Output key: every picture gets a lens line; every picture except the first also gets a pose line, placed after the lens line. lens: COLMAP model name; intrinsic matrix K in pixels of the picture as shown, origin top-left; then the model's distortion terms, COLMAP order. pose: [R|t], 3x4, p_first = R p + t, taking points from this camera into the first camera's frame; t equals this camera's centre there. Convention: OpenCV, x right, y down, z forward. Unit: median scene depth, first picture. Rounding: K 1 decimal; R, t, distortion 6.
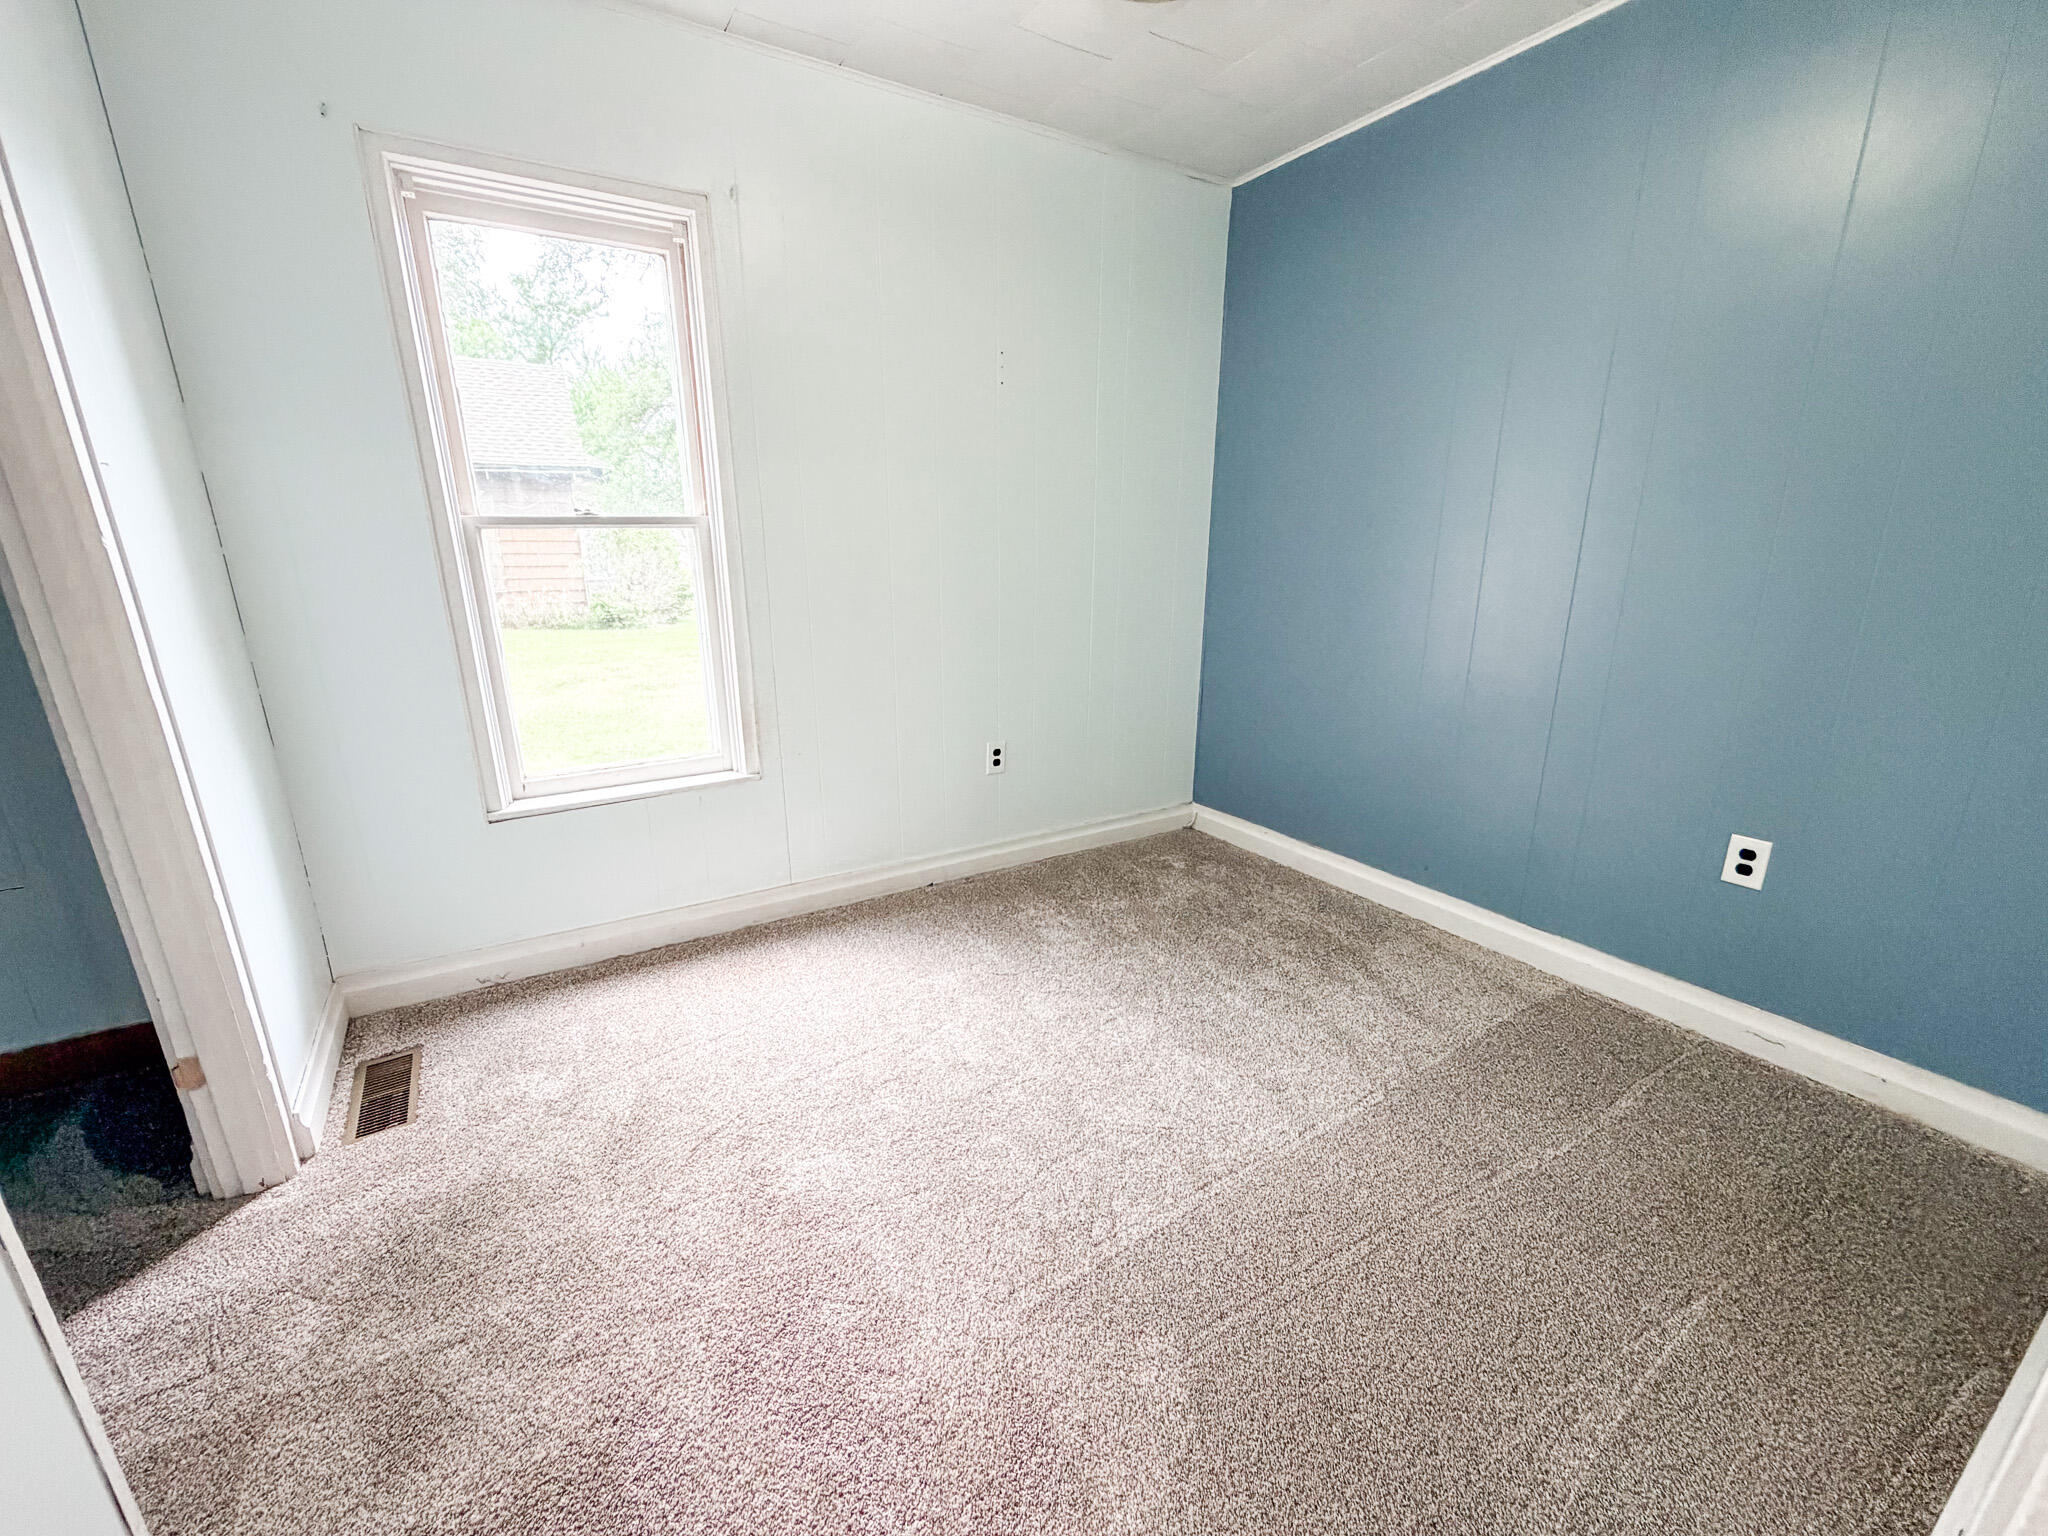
lens RADIAL K [[814.7, 0, 1014.0], [0, 814.7, 769.6], [0, 0, 1]] dist [-0.000375, 0.000505]
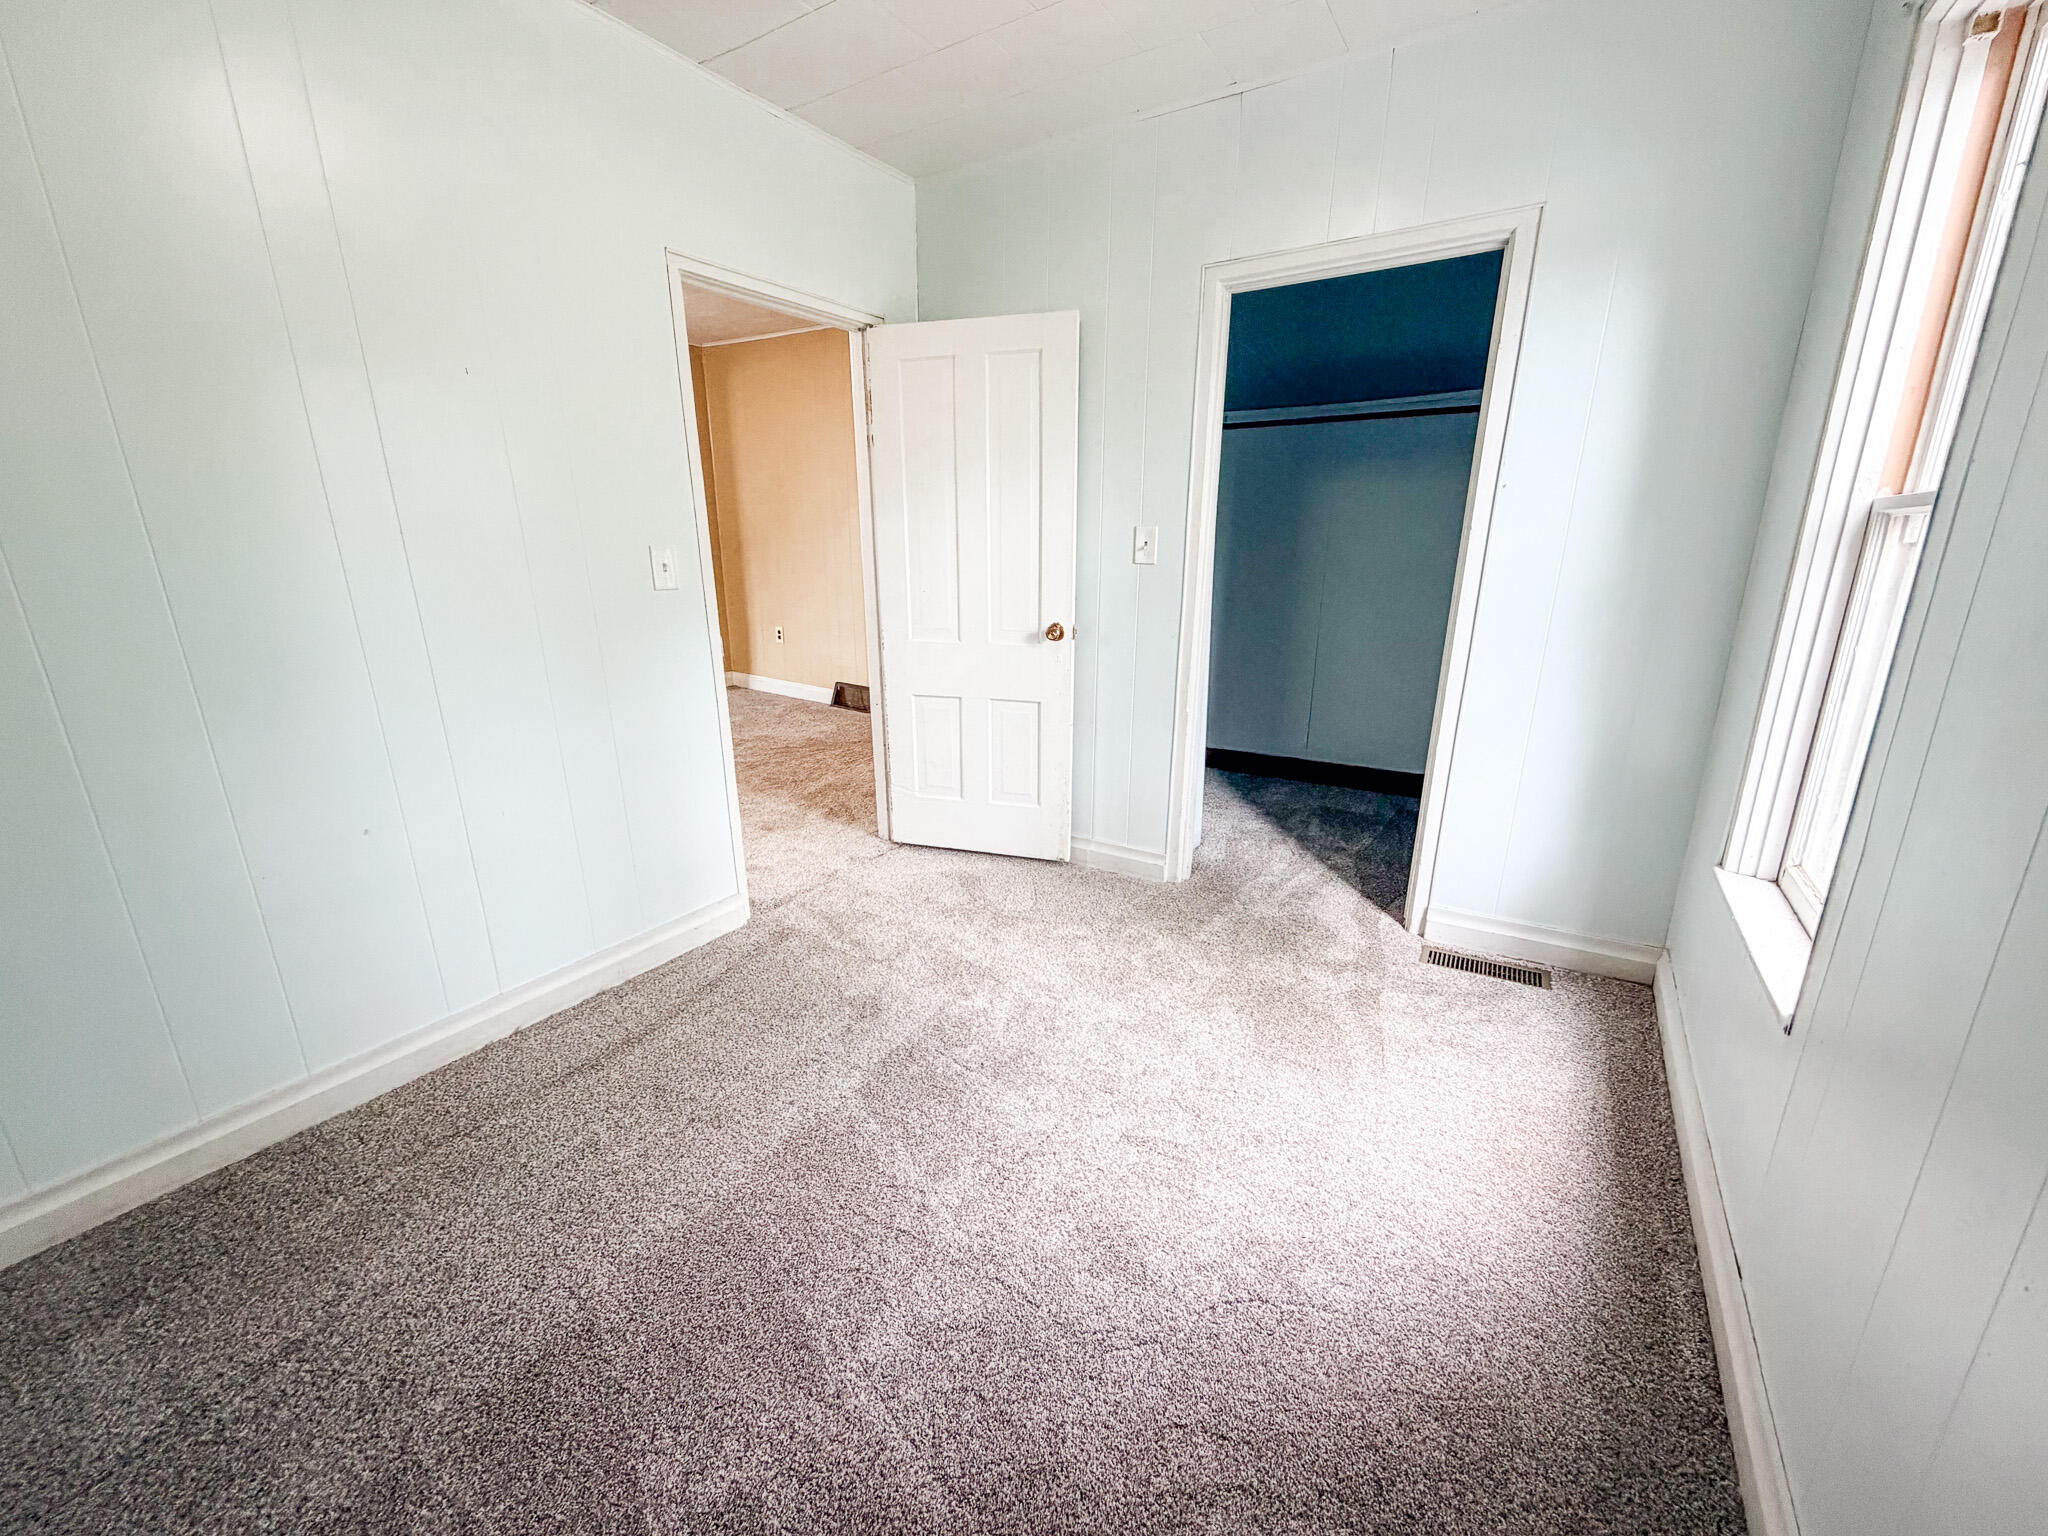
lens RADIAL K [[814.7, 0, 1014.0], [0, 814.7, 769.6], [0, 0, 1]] dist [-0.000375, 0.000505]
pose [[-0.894910, 0.129617, -0.427008, 0.294957], [-0.119407, 0.852441, 0.509005, -0.328528], [0.429975, 0.506501, -0.747381, 1.146830]]
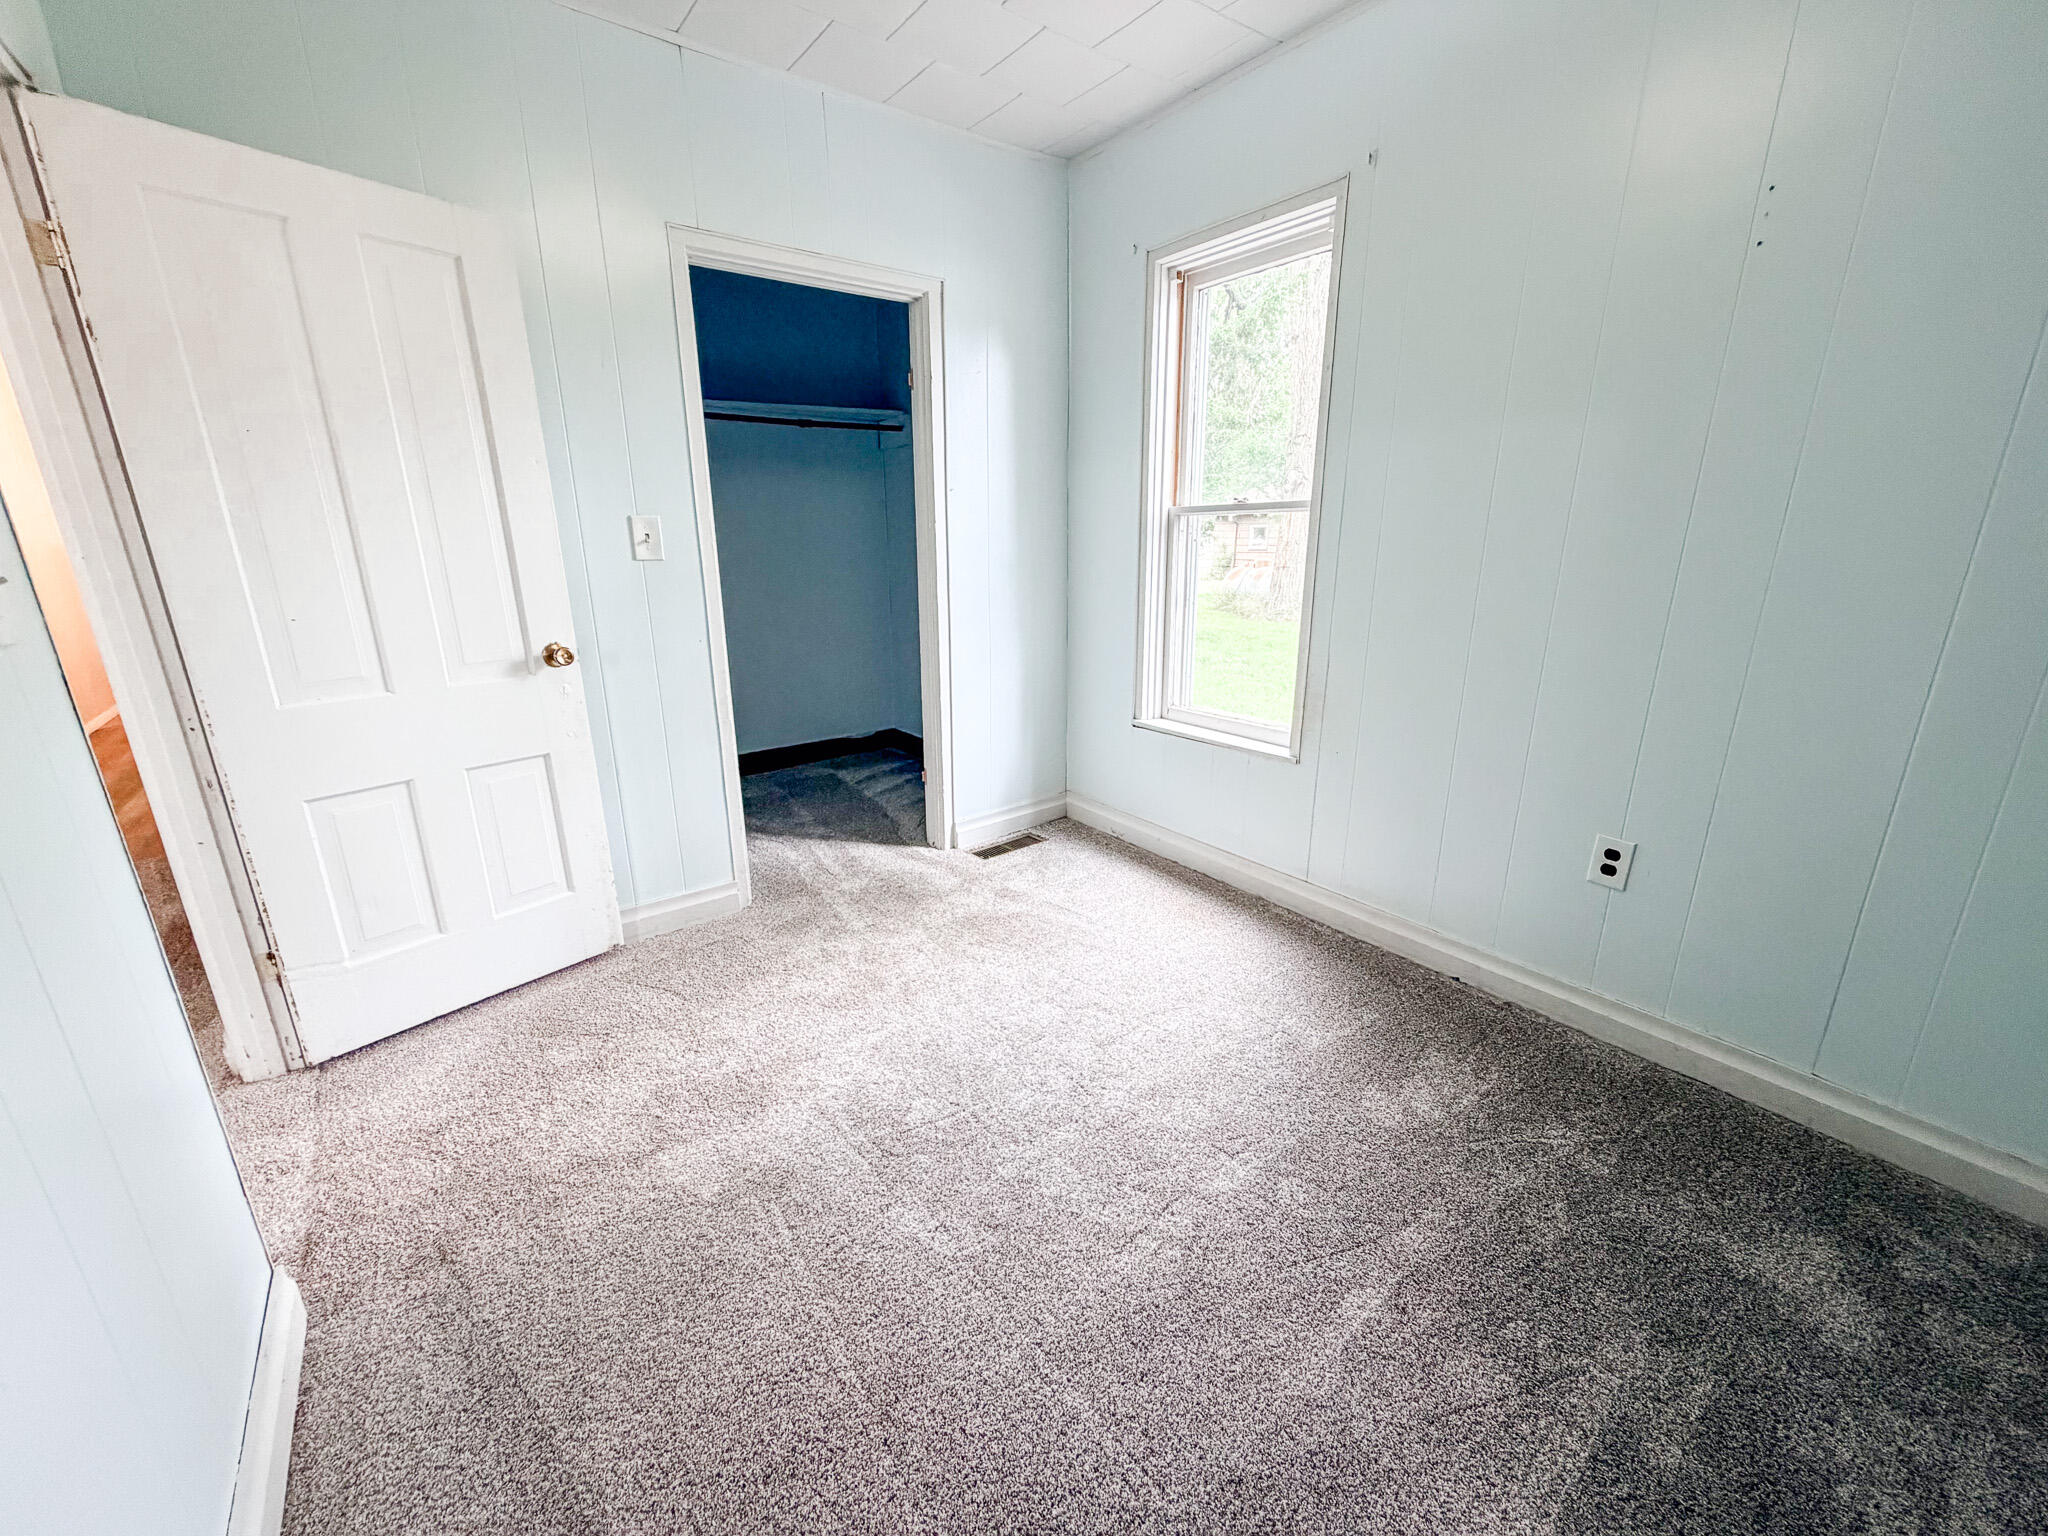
lens RADIAL K [[814.7, 0, 1014.0], [0, 814.7, 769.6], [0, 0, 1]] dist [-0.000375, 0.000505]
pose [[0.100952, 0.274950, -0.956144, 0.639780], [-0.273853, 0.931608, 0.238981, -0.131406], [0.956459, 0.237717, 0.169344, 0.530767]]
